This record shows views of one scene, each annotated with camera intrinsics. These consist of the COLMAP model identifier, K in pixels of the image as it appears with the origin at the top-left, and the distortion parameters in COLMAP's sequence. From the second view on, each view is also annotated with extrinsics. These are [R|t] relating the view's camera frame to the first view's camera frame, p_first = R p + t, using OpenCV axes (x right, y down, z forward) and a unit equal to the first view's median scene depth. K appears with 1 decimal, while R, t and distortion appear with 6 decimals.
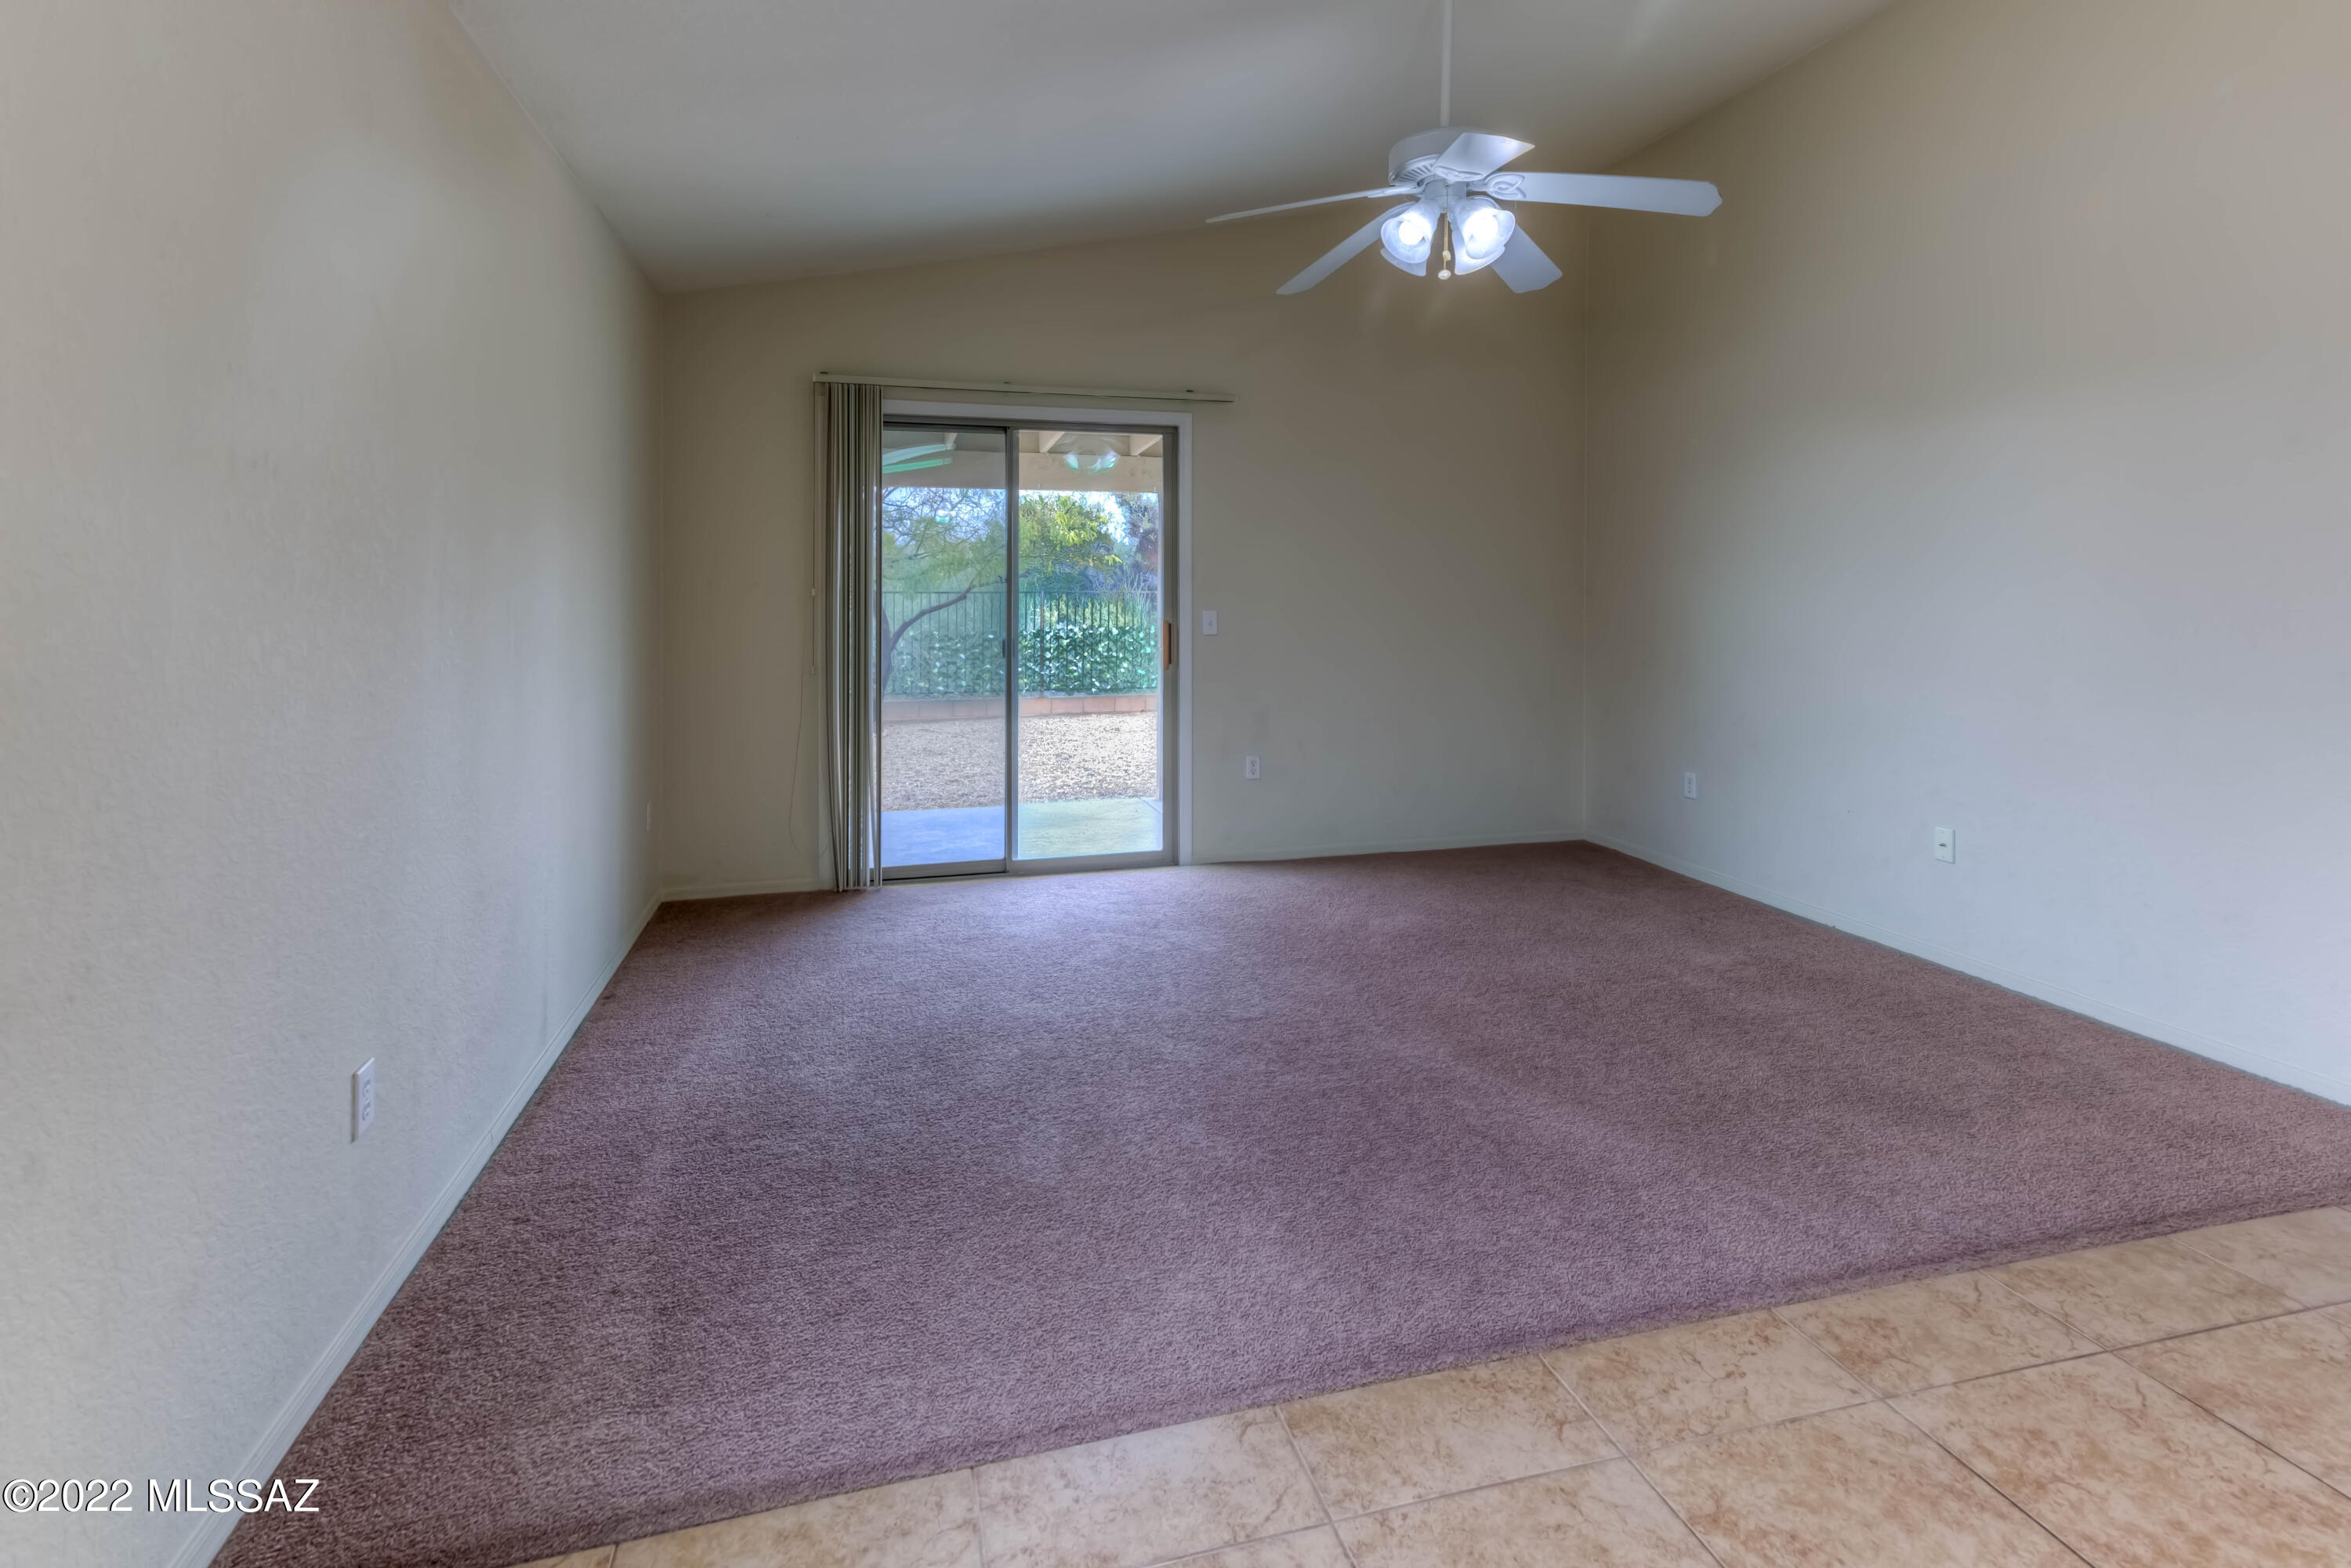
lens RADIAL K [[1153.5, 0, 1173.9], [0, 1153.5, 591.8], [0, 0, 1]] dist [0.019195, 0.000908]
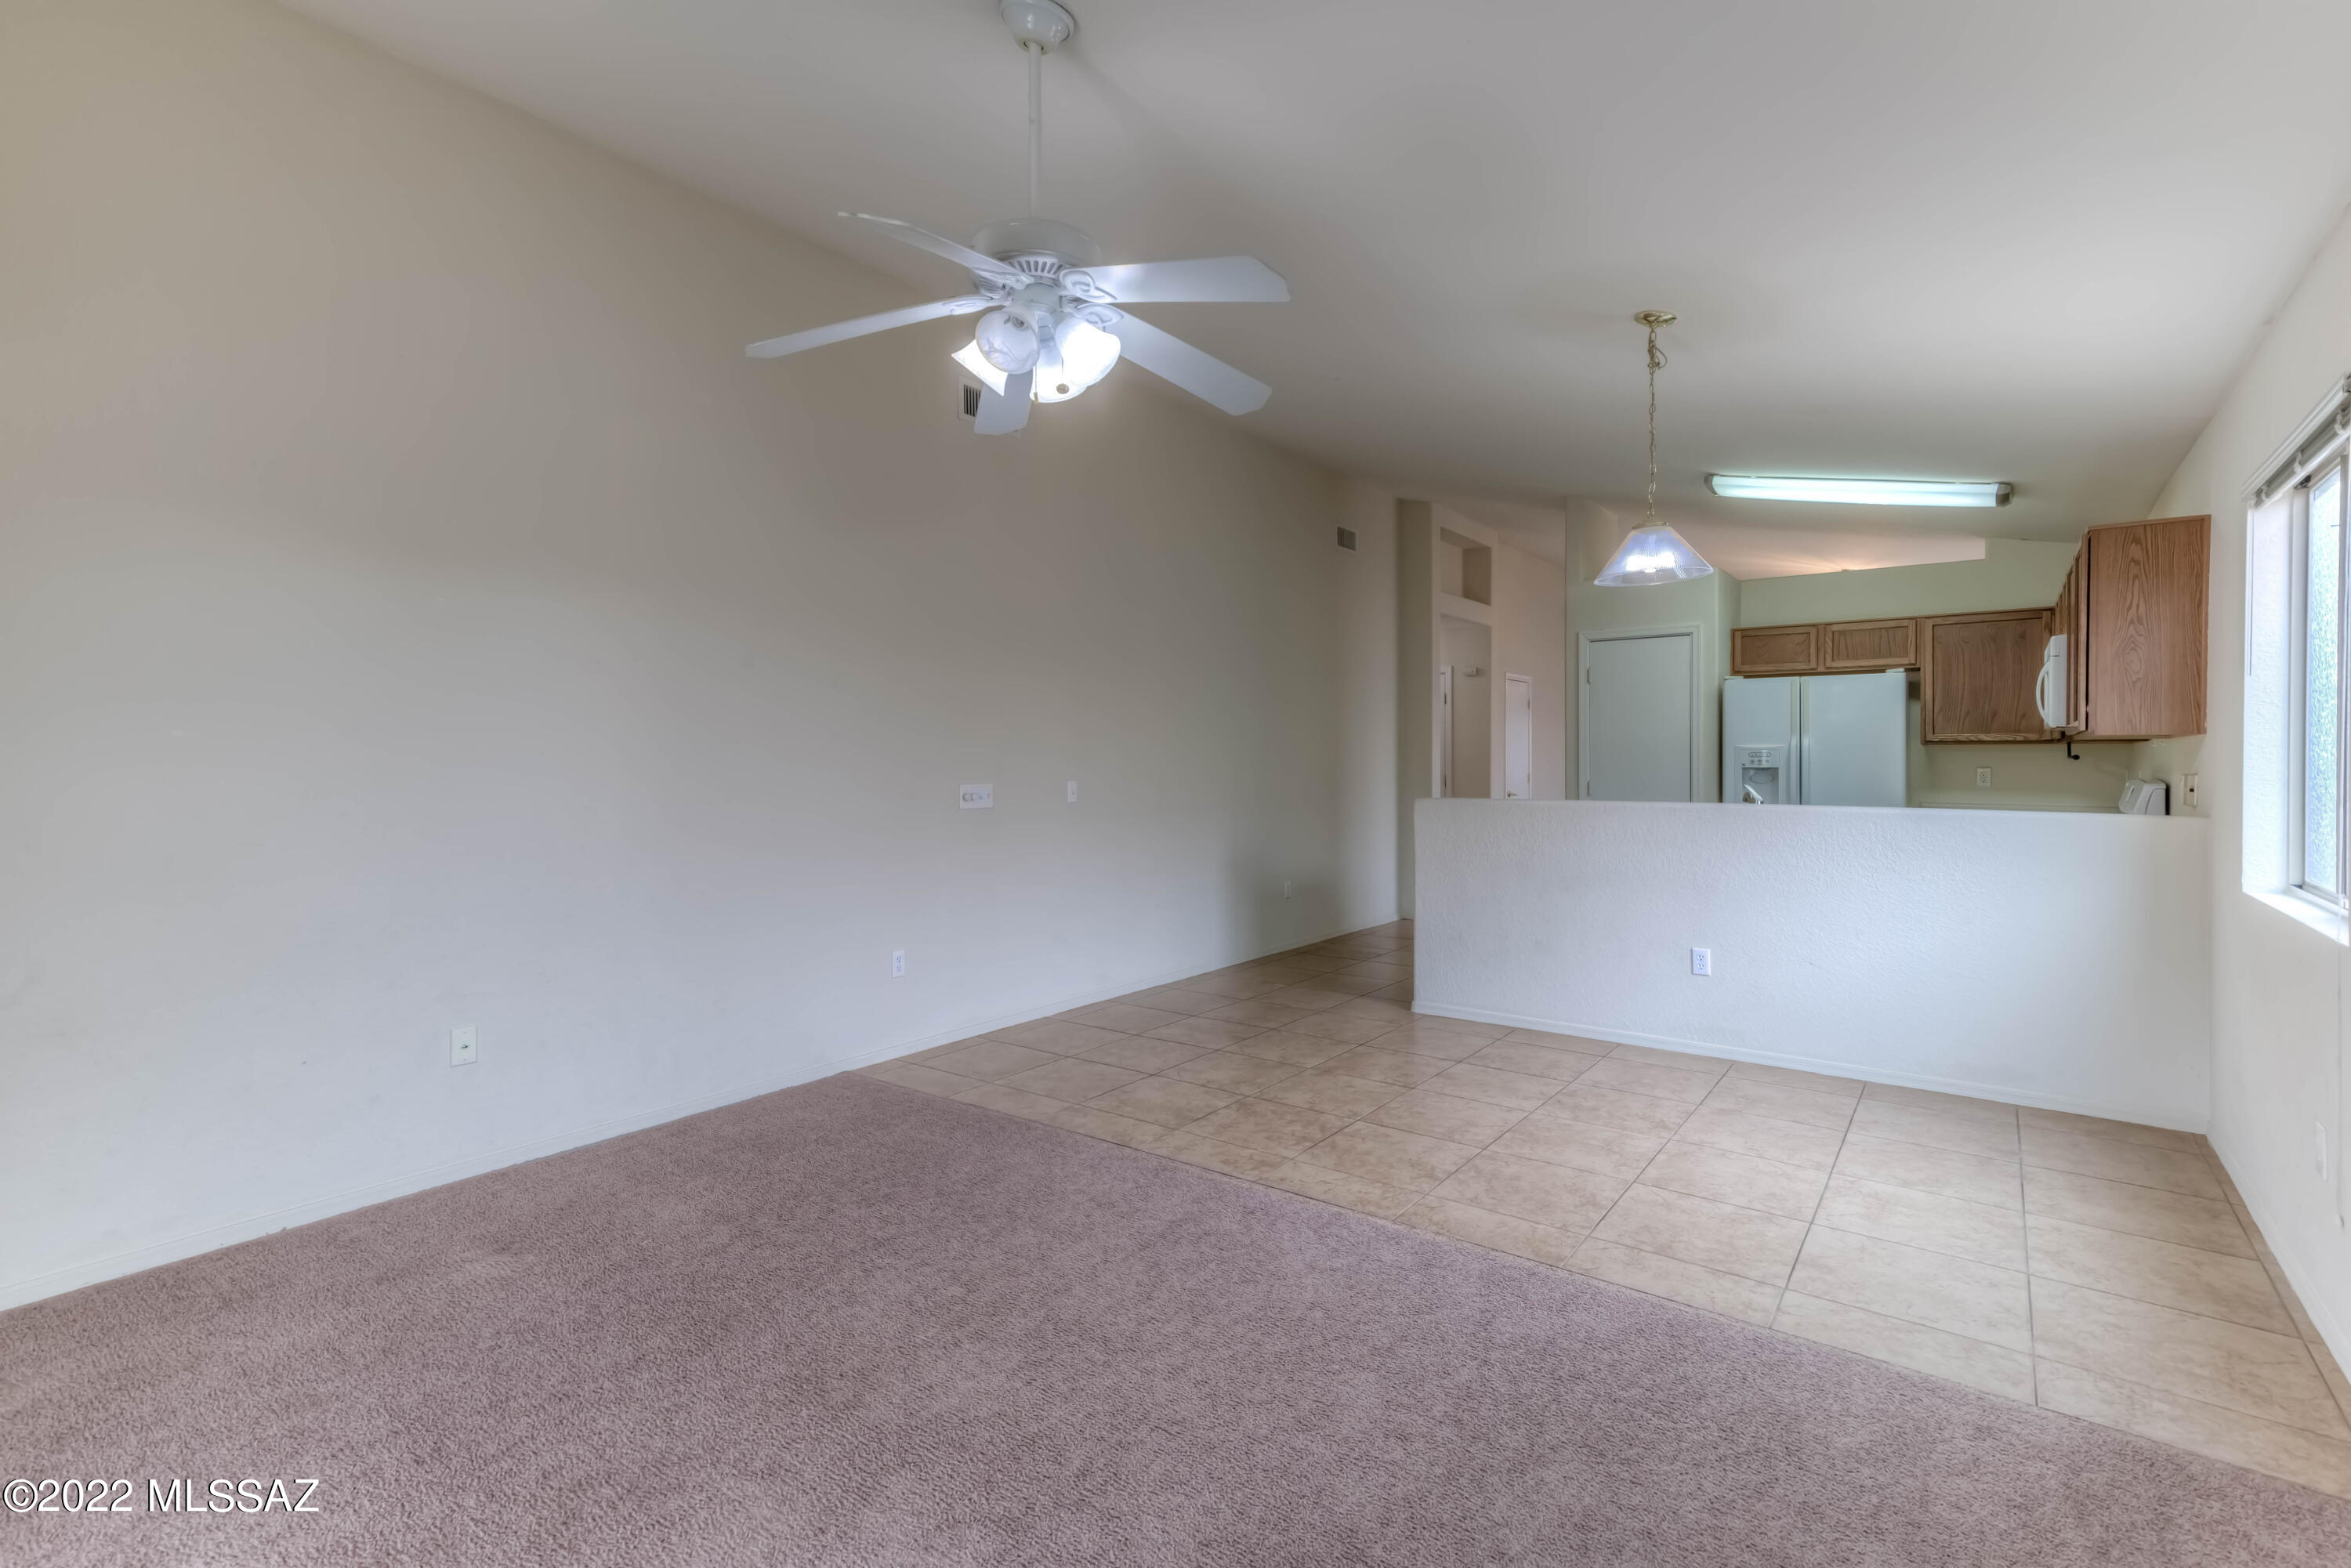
lens RADIAL K [[1084.1, 0, 1177.4], [0, 1084.1, 762.5], [0, 0, 1]] dist [0.015784, 0.000212]
pose [[-0.615777, -0.000014, 0.787920, -0.304037], [0.004208, 0.999986, 0.003307, -0.005518], [-0.787909, 0.005352, -0.615768, 0.913076]]
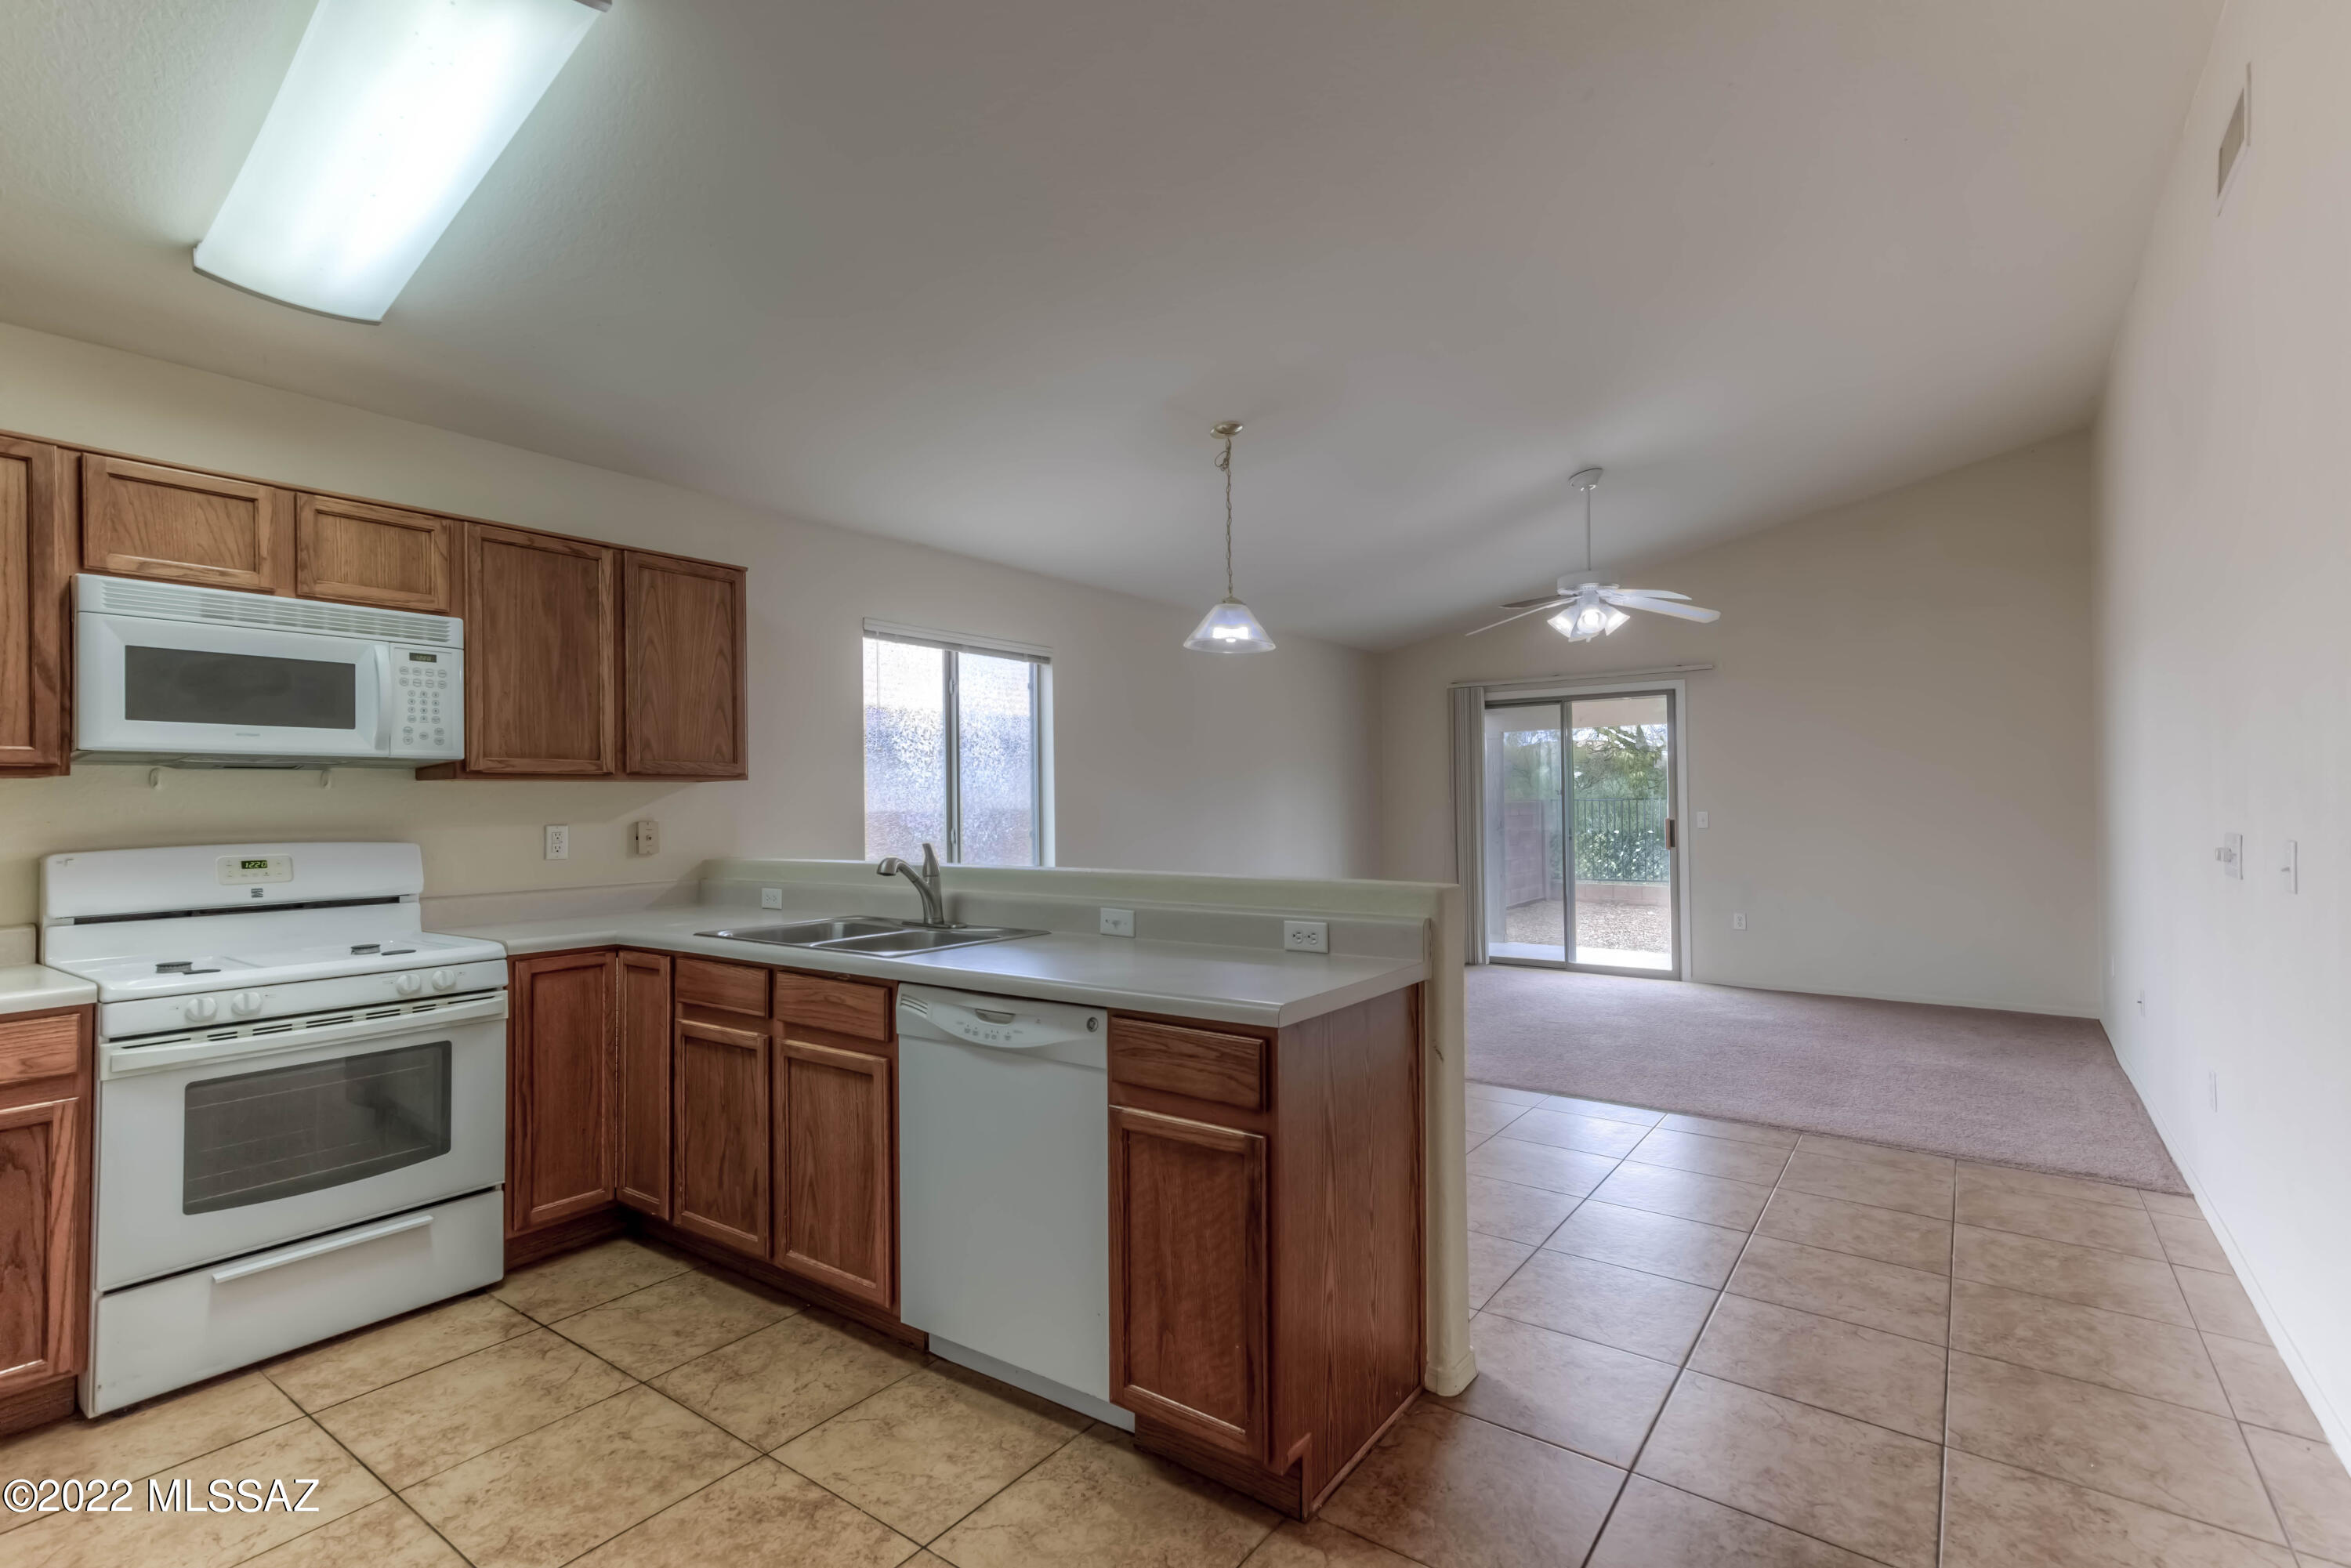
lens RADIAL K [[1084.8, 0, 1153.9], [0, 1084.8, 783.2], [0, 0, 1]] dist [0.010614, -0.000120]
pose [[0.612080, -0.017018, -0.790613, 0.795914], [0.007139, 0.999847, -0.015995, -0.003057], [0.790763, 0.004146, 0.612108, -0.459498]]
